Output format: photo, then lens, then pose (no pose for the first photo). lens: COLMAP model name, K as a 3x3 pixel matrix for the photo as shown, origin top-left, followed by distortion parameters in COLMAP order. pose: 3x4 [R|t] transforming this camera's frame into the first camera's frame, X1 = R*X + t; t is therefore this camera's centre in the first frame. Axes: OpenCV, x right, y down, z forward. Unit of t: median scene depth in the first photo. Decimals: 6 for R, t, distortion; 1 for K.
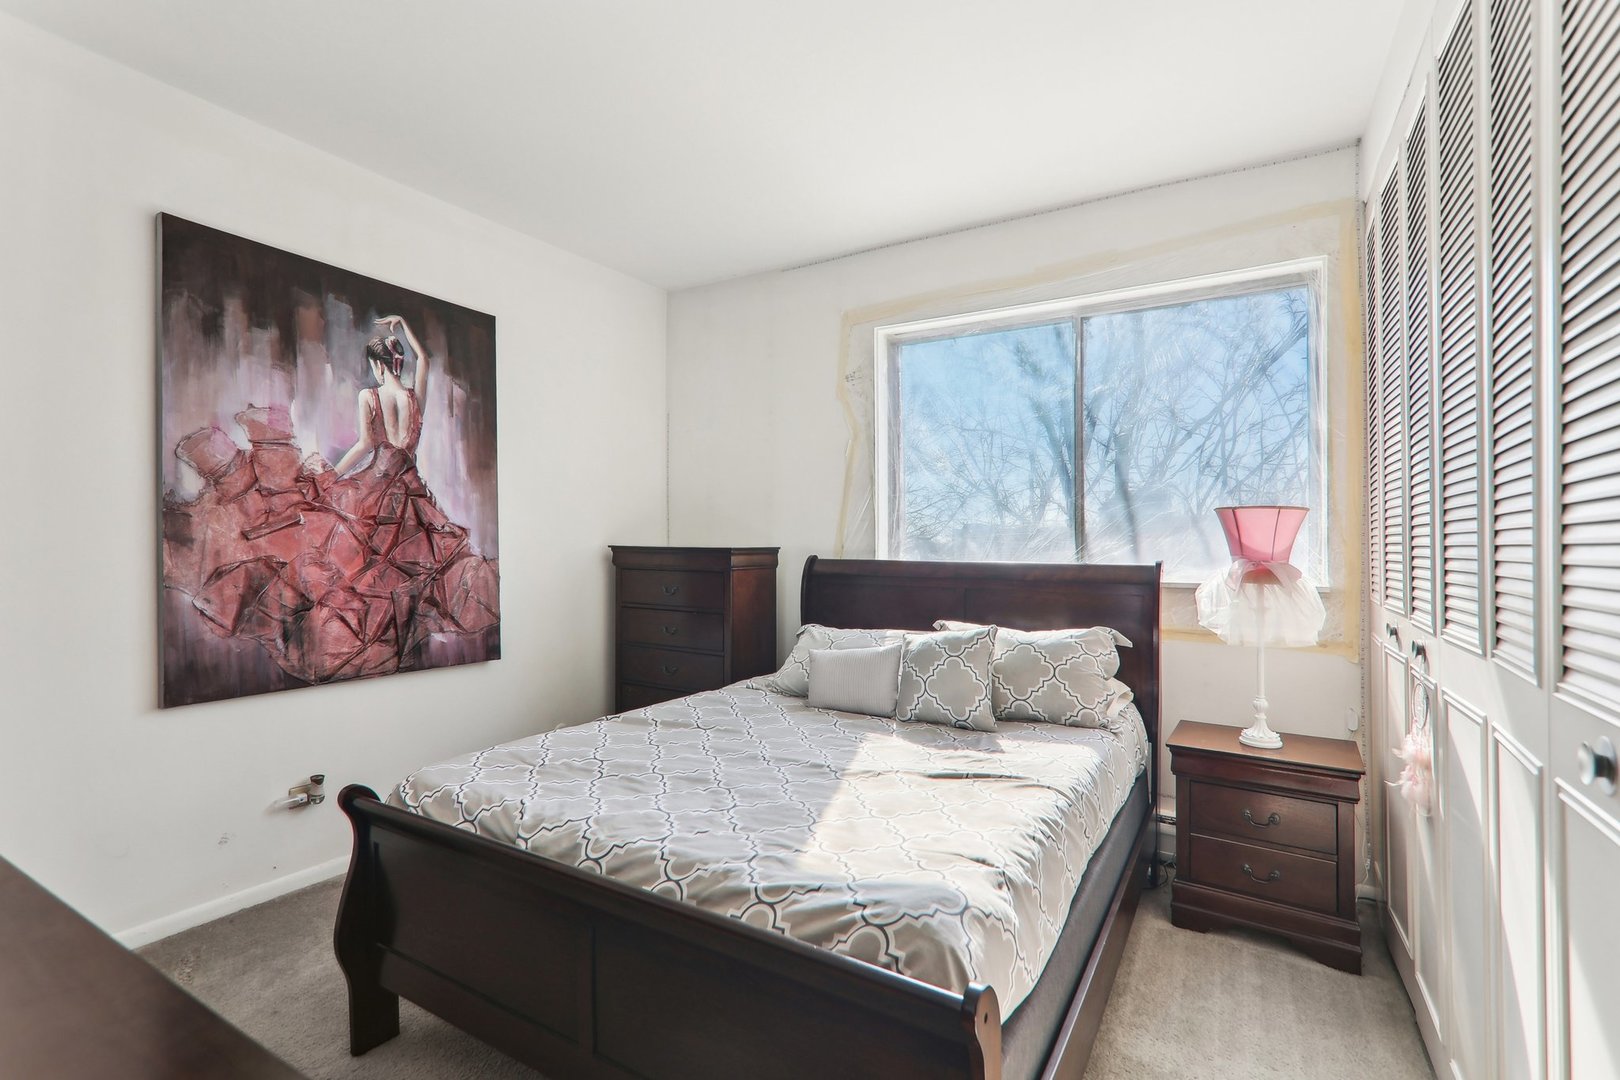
lens RADIAL K [[756.1, 0, 799.3], [0, 756.1, 543.6], [0, 0, 1]] dist [0.020370, -0.017512]
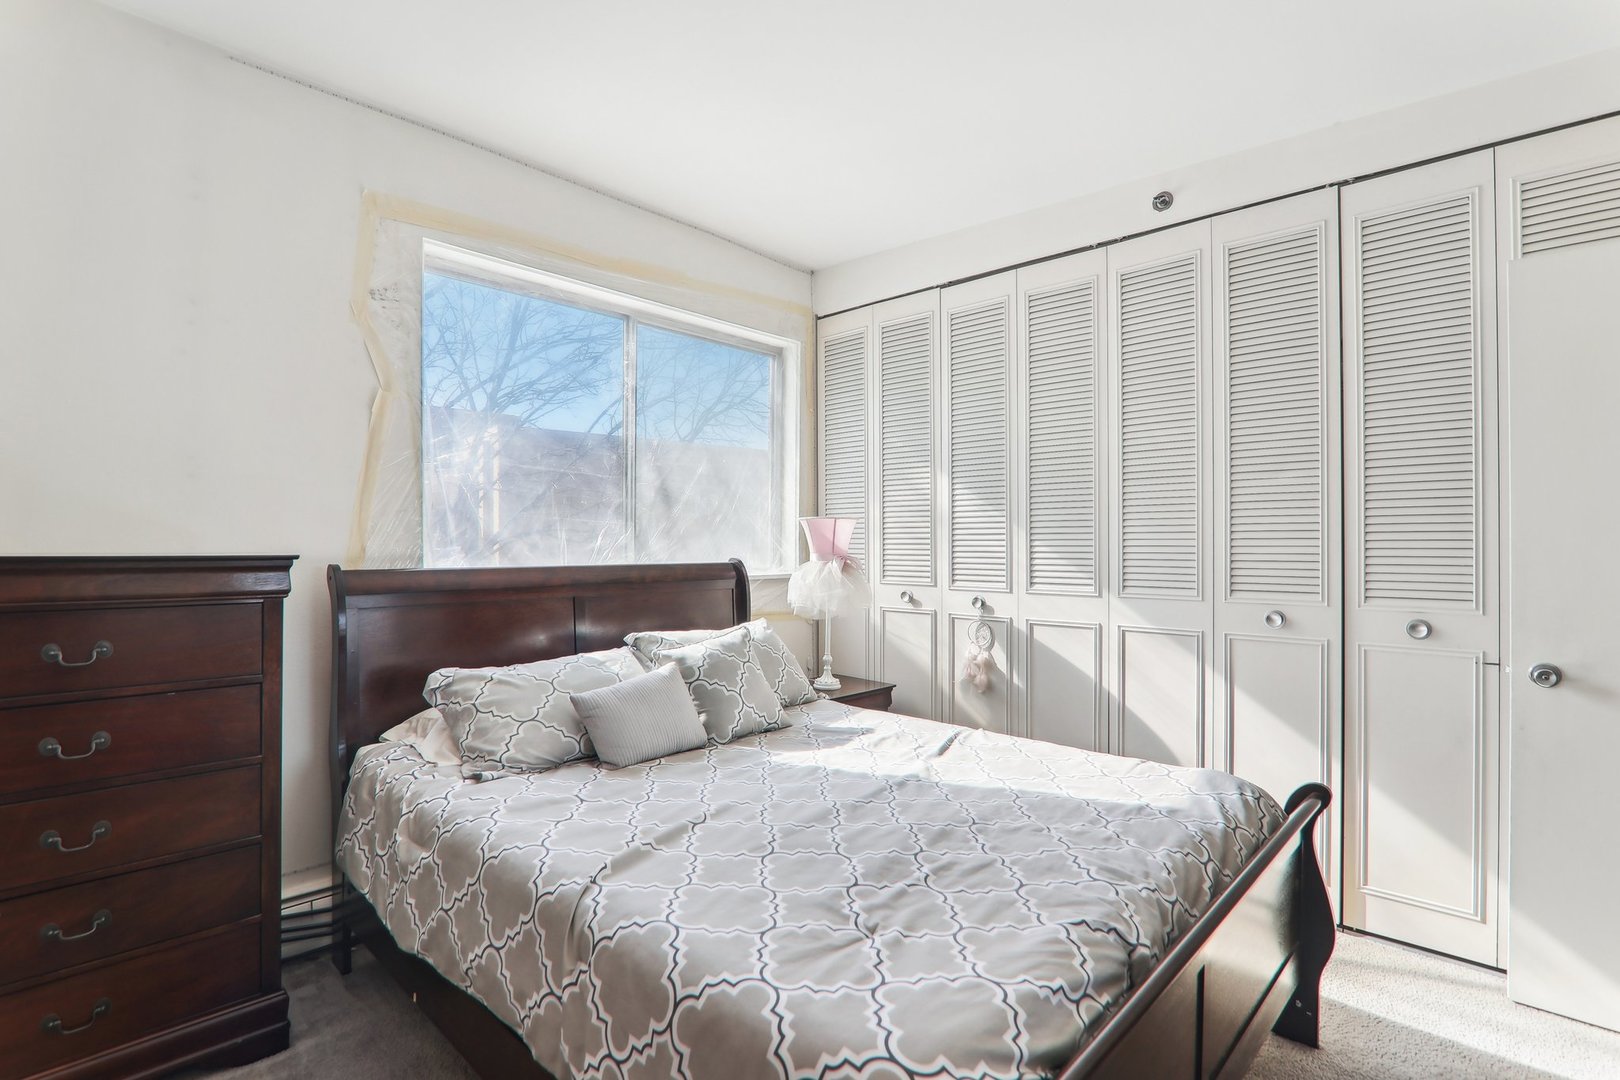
lens RADIAL K [[756.1, 0, 799.3], [0, 756.1, 543.6], [0, 0, 1]] dist [0.020370, -0.017512]
pose [[0.203320, -0.009299, 0.979068, -0.866147], [0.000081, 0.999955, 0.009481, -0.015894], [-0.979112, -0.001849, 0.203311, 0.866553]]
